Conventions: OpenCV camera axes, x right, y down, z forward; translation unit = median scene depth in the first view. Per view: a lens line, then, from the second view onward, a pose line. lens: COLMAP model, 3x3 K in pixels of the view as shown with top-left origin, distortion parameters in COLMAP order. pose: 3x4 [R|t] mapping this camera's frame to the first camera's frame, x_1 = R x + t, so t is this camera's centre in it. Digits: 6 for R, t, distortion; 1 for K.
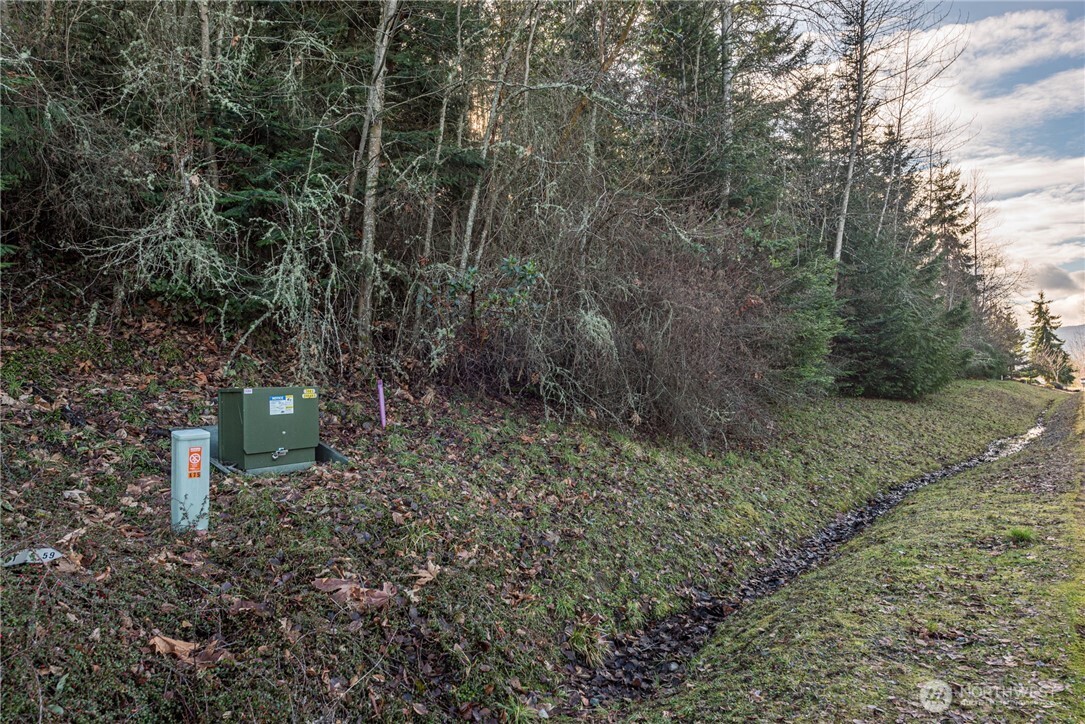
lens RADIAL K [[702.9, 0, 542.5], [0, 702.9, 362.0], [0, 0, 1]] dist [0.014487, -0.001173]
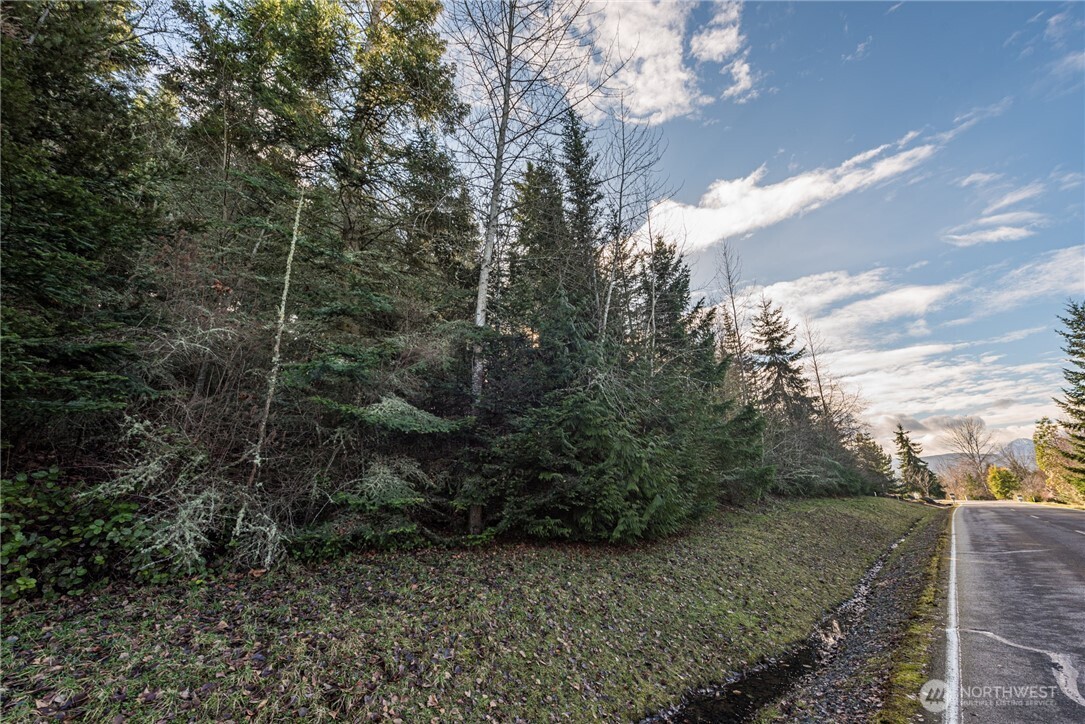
lens RADIAL K [[425.4, 0, 542.5], [0, 425.4, 362.0], [0, 0, 1]] dist [0.000437, 0.000026]
pose [[0.995170, -0.038056, -0.090490, 0.505749], [0.011458, 0.960528, -0.277946, 0.004281], [0.097495, 0.275567, 0.956325, 0.619295]]
